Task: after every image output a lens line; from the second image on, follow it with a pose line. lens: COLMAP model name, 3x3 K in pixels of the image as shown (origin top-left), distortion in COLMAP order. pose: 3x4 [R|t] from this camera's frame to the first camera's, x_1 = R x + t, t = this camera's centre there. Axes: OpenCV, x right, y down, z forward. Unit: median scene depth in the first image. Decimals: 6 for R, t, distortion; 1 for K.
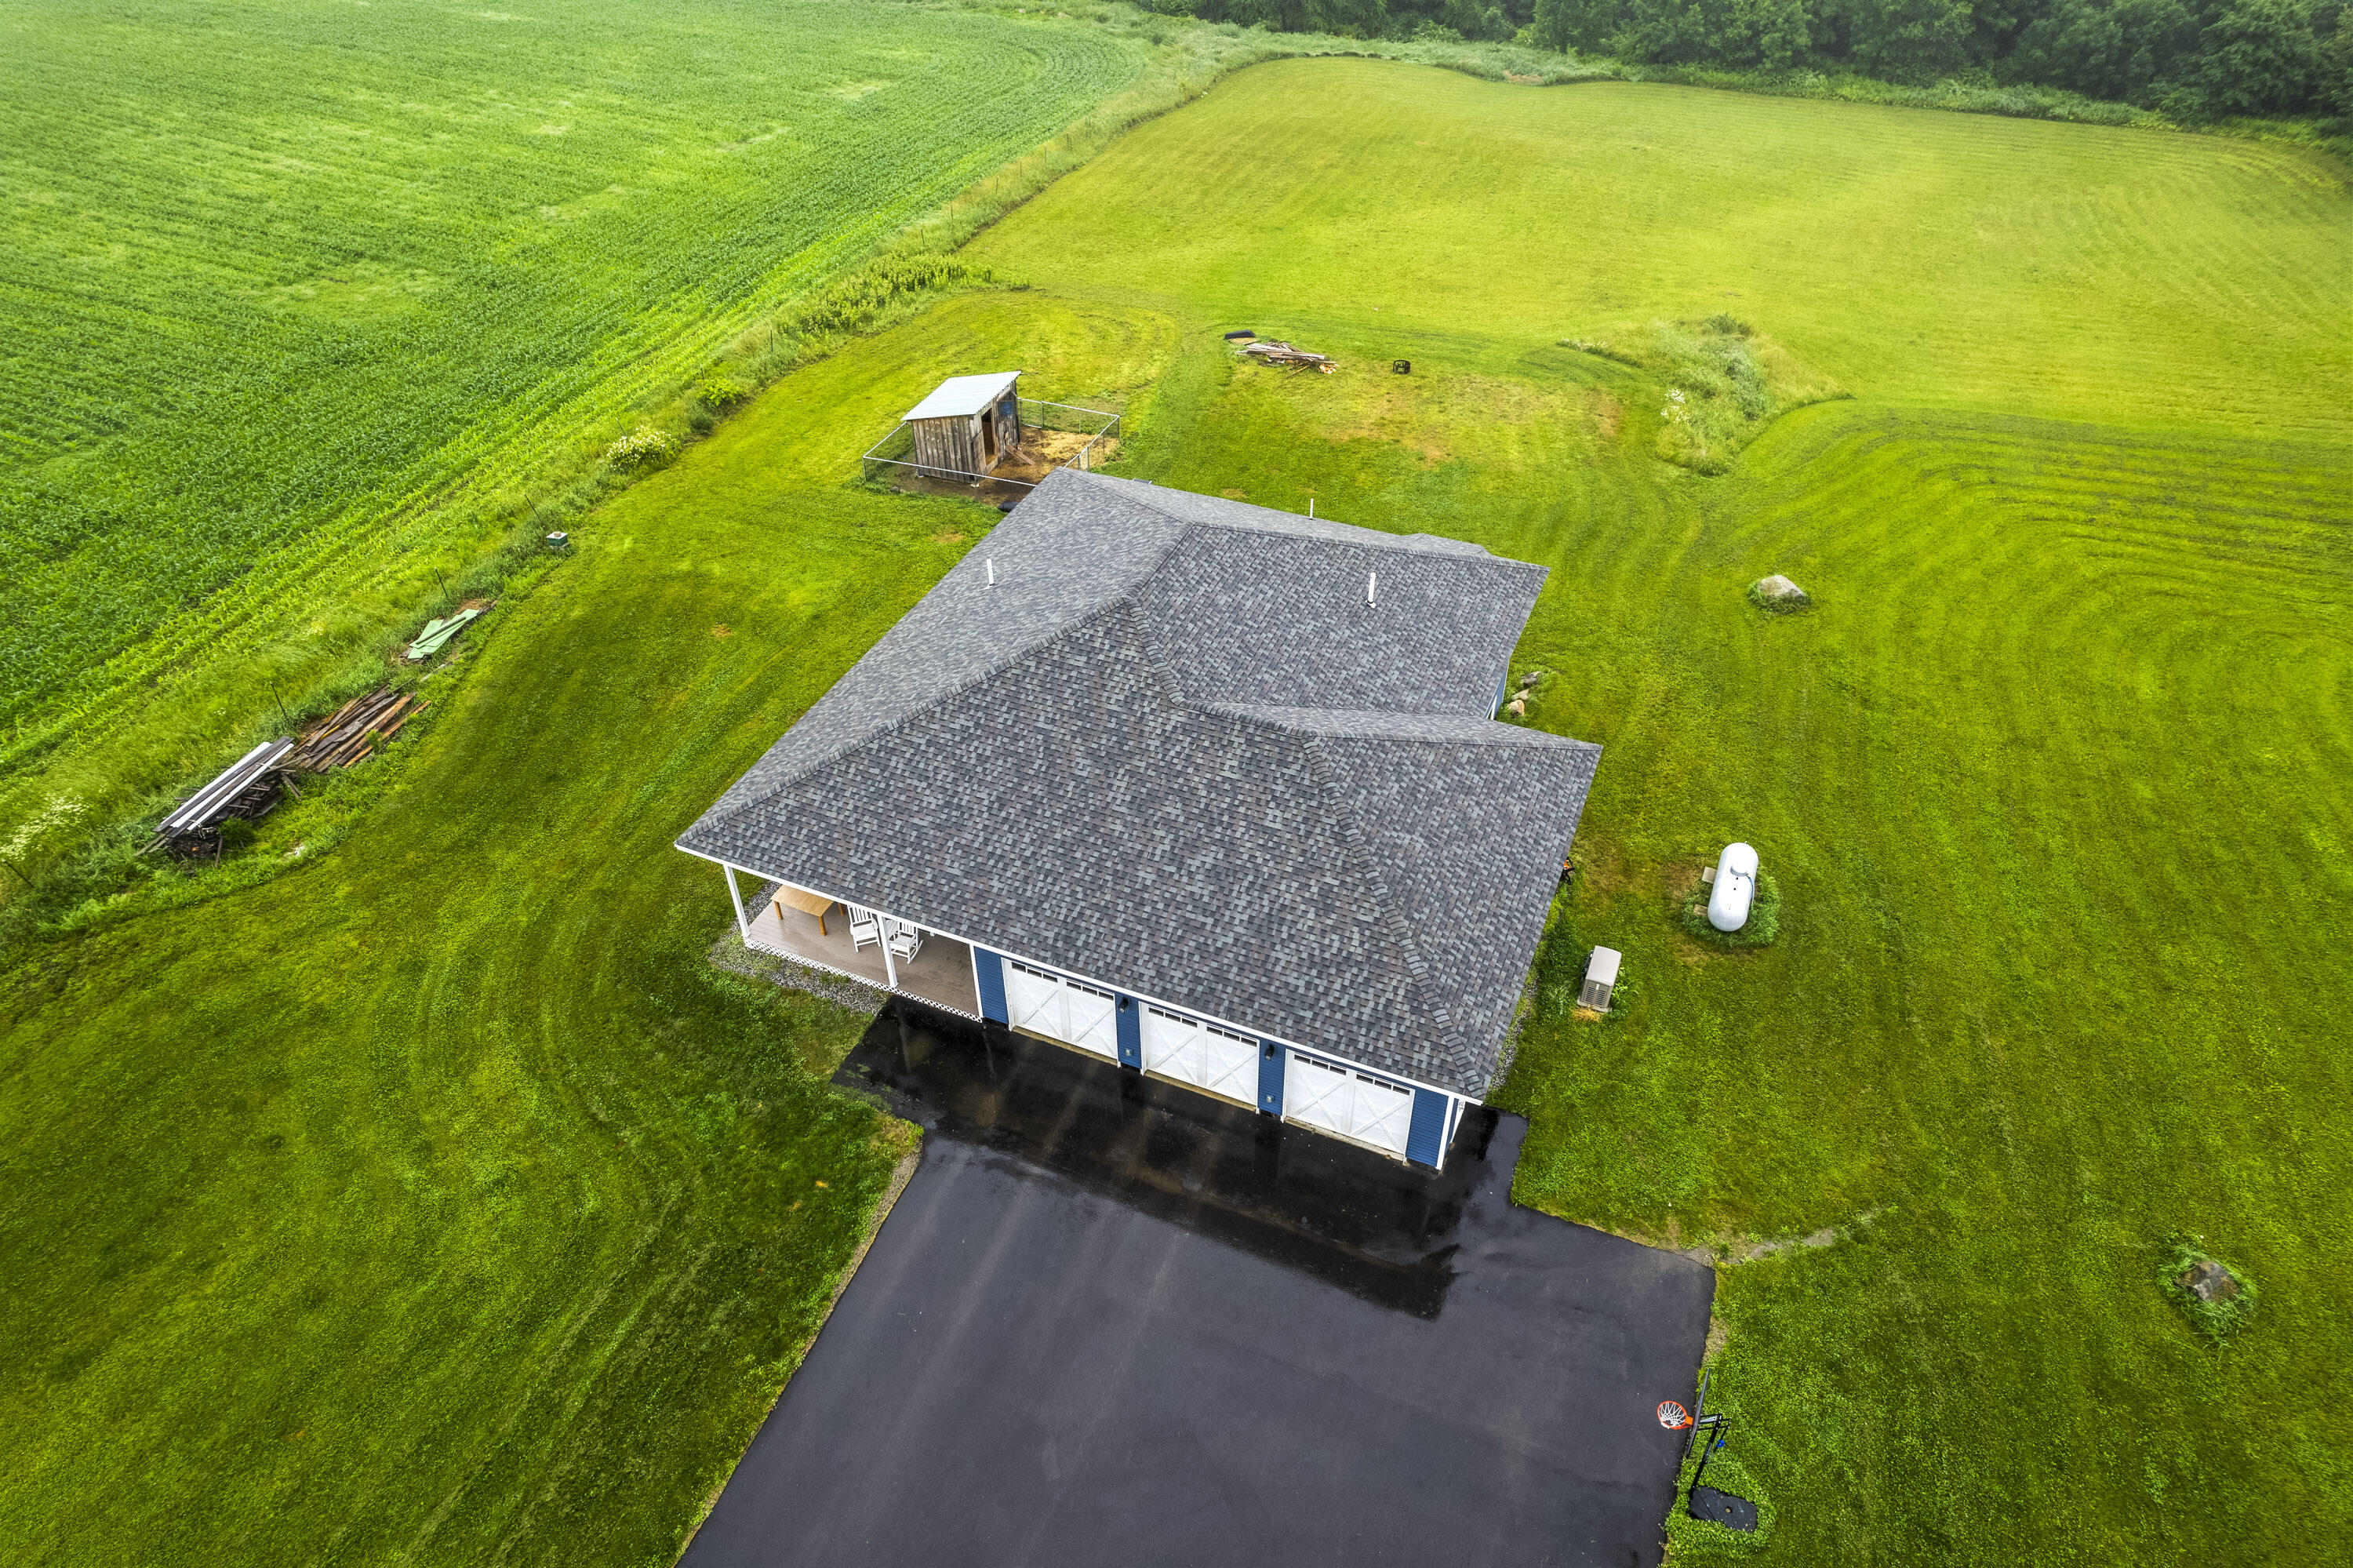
lens RADIAL K [[1495.0, 0, 1176.5], [0, 1495.0, 784.0], [0, 0, 1]] dist [-0.004029, -0.000931]
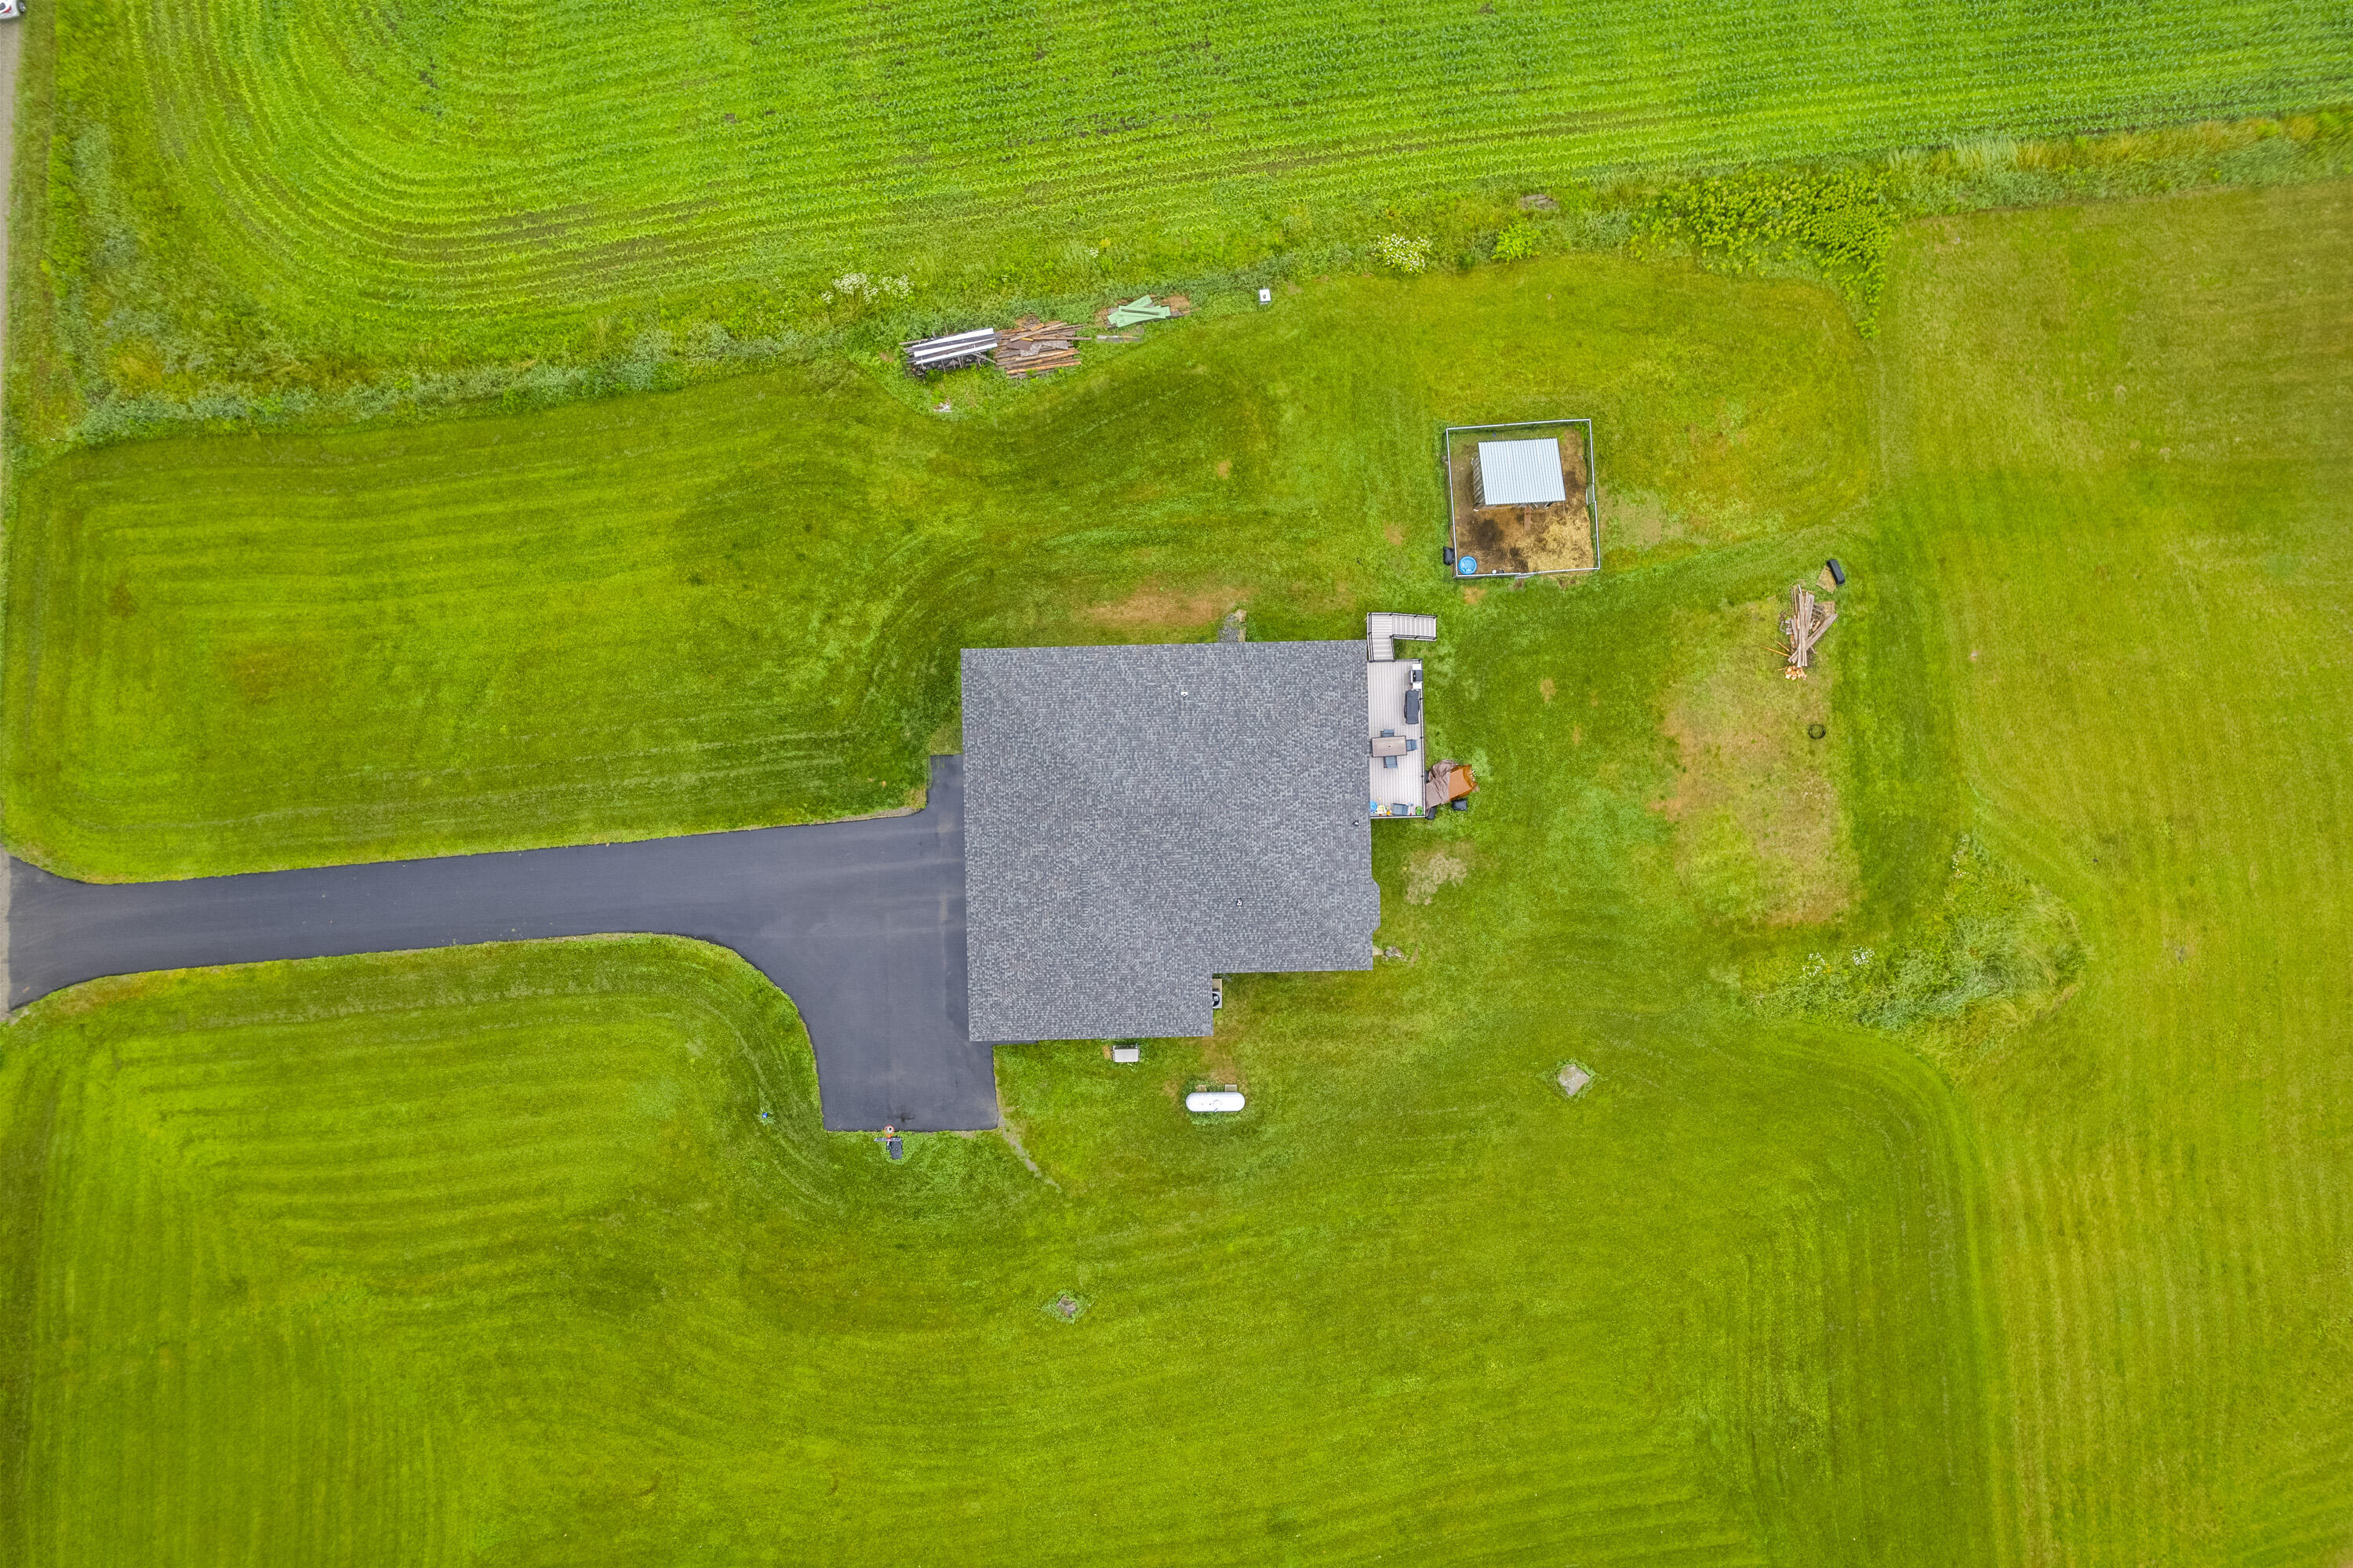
lens RADIAL K [[1495.0, 0, 1176.5], [0, 1495.0, 784.0], [0, 0, 1]] dist [-0.004029, -0.000931]
pose [[0.416902, 0.908949, 0.002039, -0.042317], [-0.583017, 0.265687, 0.767790, -1.726672], [0.697340, -0.321282, 0.640698, -0.195487]]
